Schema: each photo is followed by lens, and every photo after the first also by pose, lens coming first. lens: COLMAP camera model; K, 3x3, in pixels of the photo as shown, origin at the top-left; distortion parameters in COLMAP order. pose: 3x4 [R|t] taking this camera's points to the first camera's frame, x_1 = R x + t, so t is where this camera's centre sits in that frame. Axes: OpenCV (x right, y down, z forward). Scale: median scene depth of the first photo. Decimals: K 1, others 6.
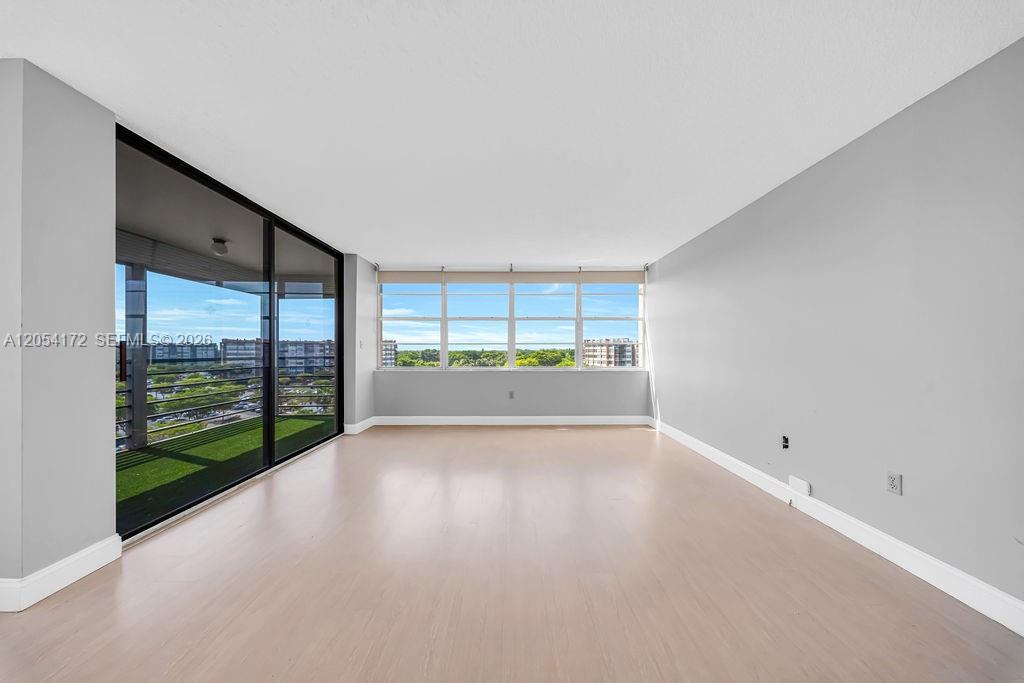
lens RADIAL K [[304.3, 0, 515.0], [0, 304.3, 349.2], [0, 0, 1]] dist [0.001594, -0.001079]
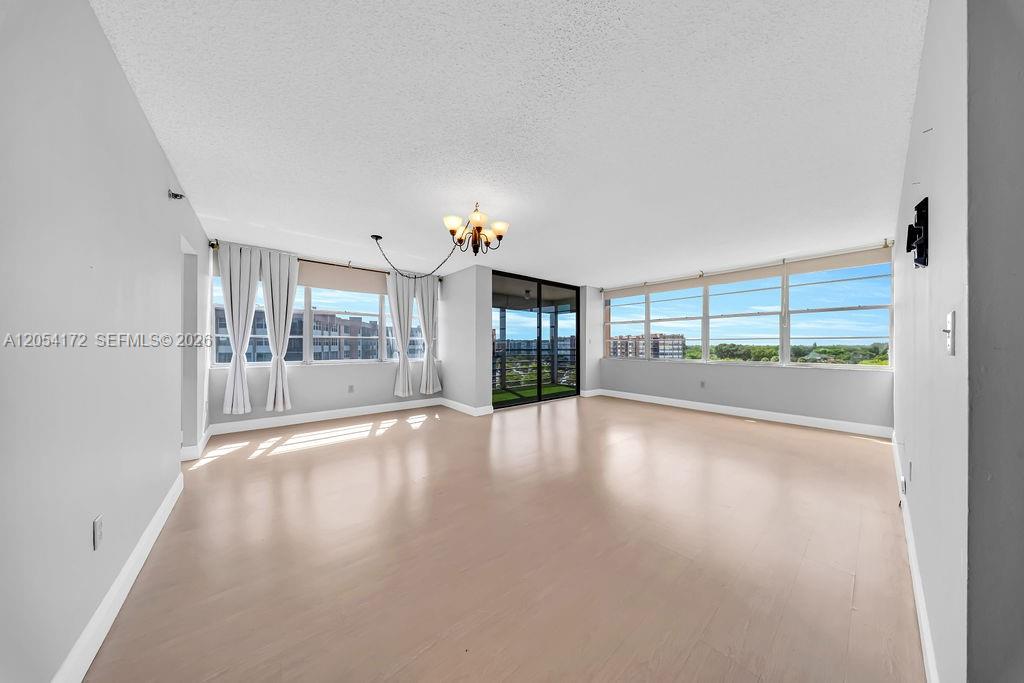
lens RADIAL K [[304.3, 0, 519.5], [0, 304.3, 347.0], [0, 0, 1]] dist [0.001594, -0.001079]
pose [[0.640836, 0.005948, -0.767654, 0.426064], [0.001899, 0.999955, 0.009333, -0.001733], [0.767675, -0.007439, 0.640796, -0.264049]]
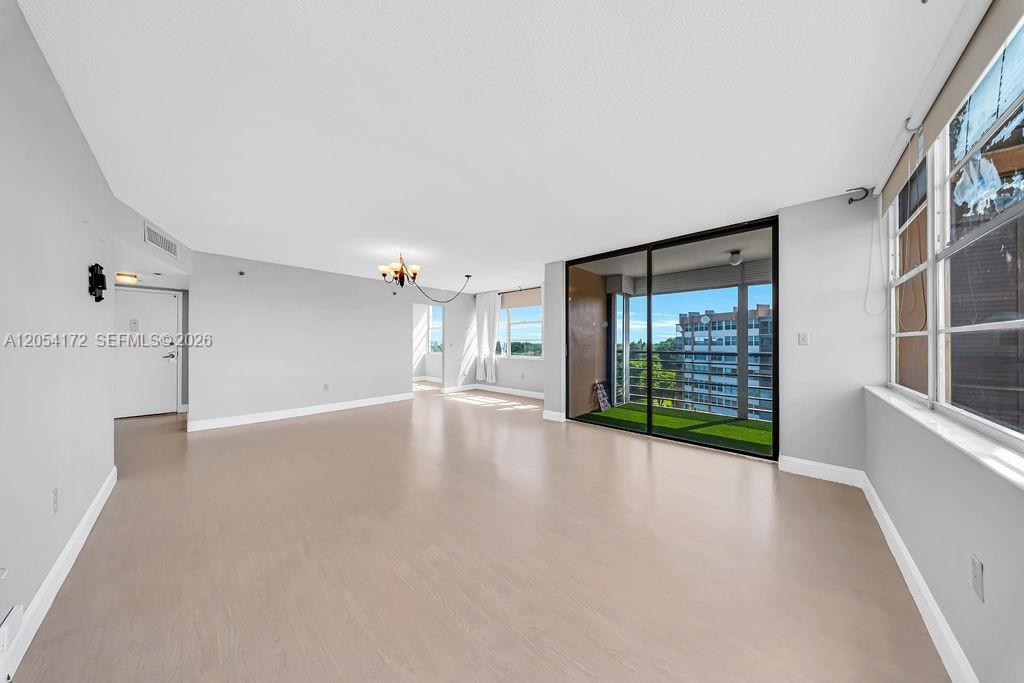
lens RADIAL K [[304.3, 0, 513.4], [0, 304.3, 344.1], [0, 0, 1]] dist [0.001594, -0.001079]
pose [[-0.691811, -0.000589, -0.722078, 0.346731], [0.001705, 0.999996, -0.002450, -0.002074], [0.722076, -0.002926, -0.691807, 0.916103]]
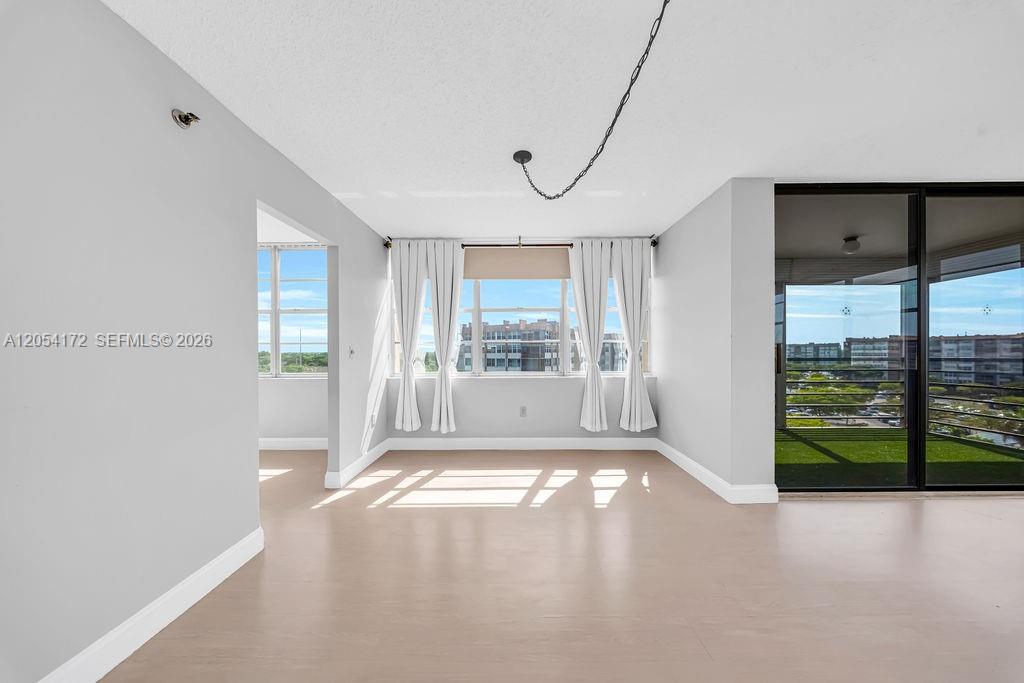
lens RADIAL K [[304.3, 0, 510.1], [0, 304.3, 354.1], [0, 0, 1]] dist [0.001594, -0.001079]
pose [[-0.025437, 0.007059, -0.999651, 0.030991], [0.009853, 0.999928, 0.006810, -0.000465], [0.999628, -0.009676, -0.025505, -0.055892]]
